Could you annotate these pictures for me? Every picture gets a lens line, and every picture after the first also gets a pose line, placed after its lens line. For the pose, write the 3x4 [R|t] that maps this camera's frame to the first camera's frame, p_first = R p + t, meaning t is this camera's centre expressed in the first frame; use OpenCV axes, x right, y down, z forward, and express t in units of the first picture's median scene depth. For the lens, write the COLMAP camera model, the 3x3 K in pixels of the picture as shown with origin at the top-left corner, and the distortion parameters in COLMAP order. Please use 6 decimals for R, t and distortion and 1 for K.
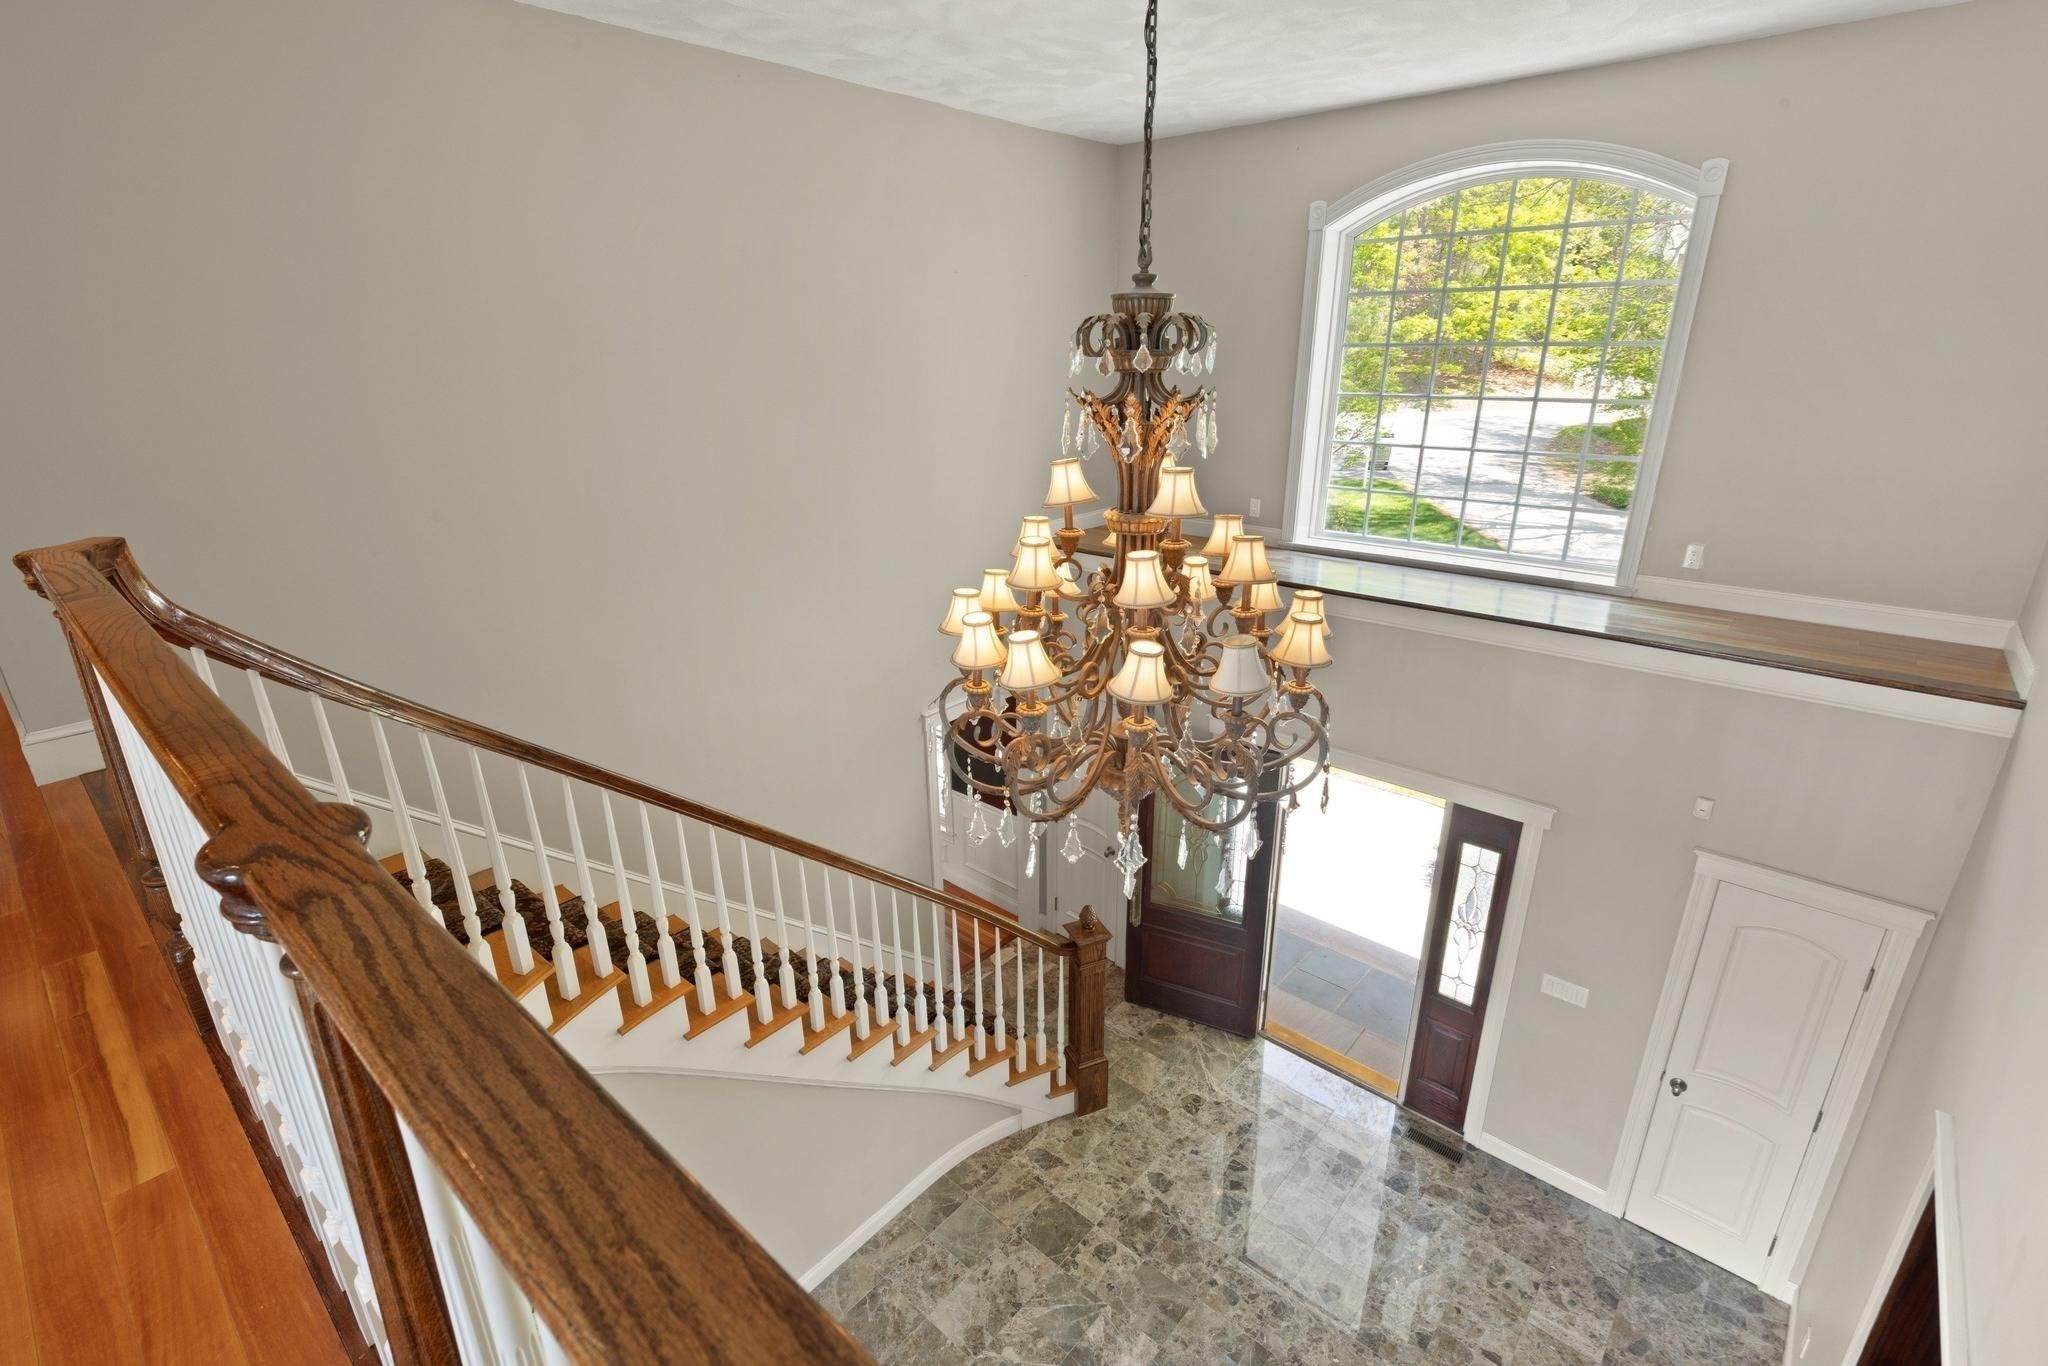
lens RADIAL K [[935.7, 0, 1023.2], [0, 935.7, 673.8], [0, 0, 1]] dist [0.003948, 0.000615]
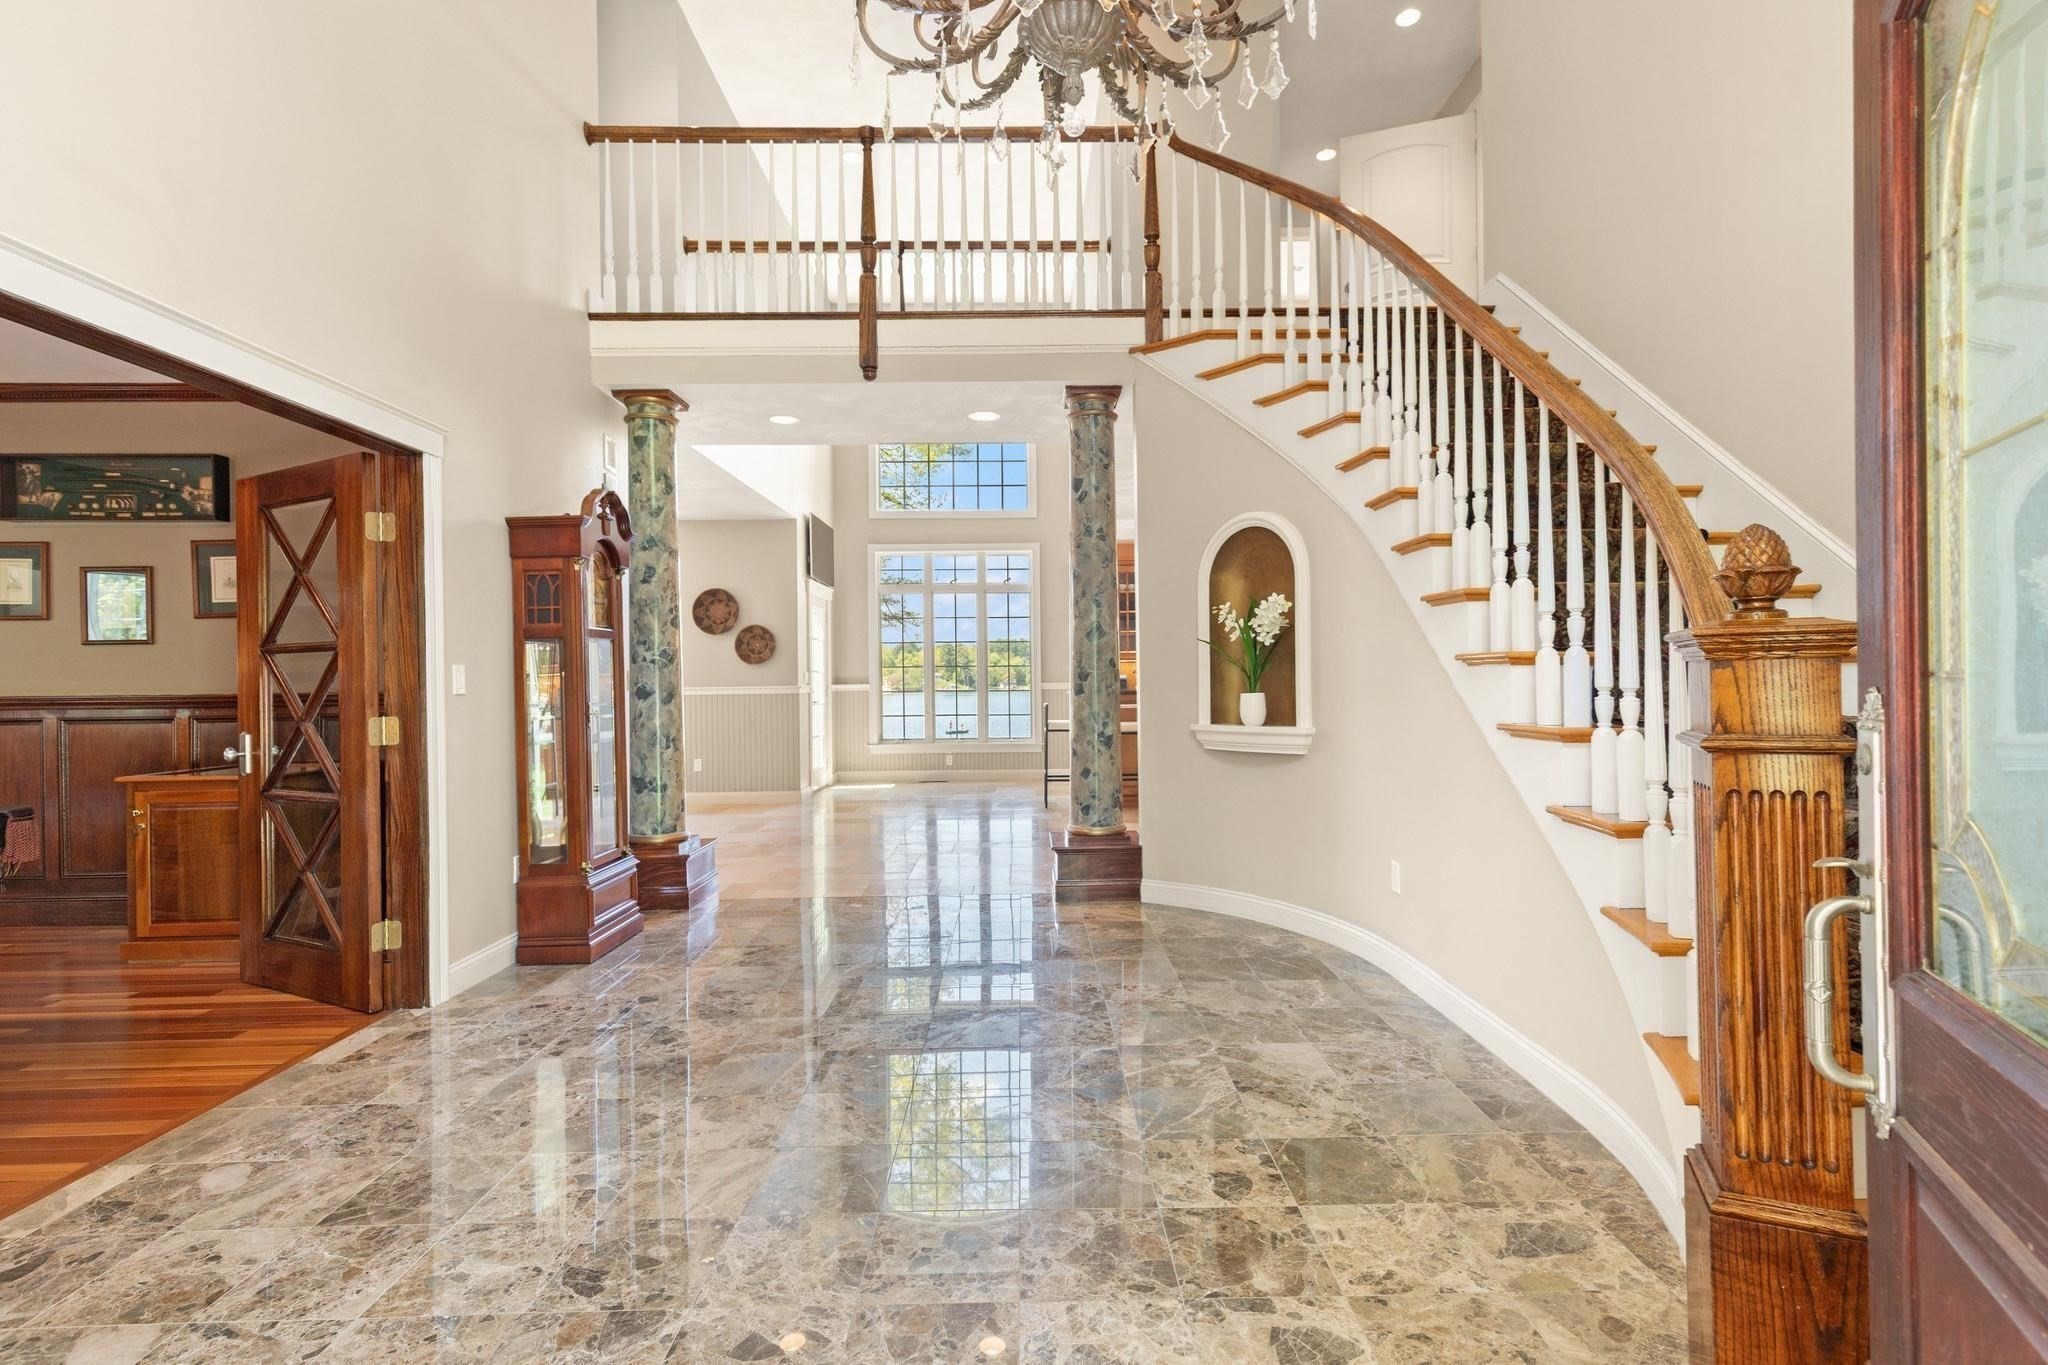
lens RADIAL K [[935.7, 0, 1019.8], [0, 935.7, 682.3], [0, 0, 1]] dist [0.003948, 0.000615]
pose [[-0.744297, 0.029038, -0.667217, 0.448721], [-0.211970, 0.937126, 0.277243, 0.283221], [0.633317, 0.347781, -0.691345, 1.145542]]
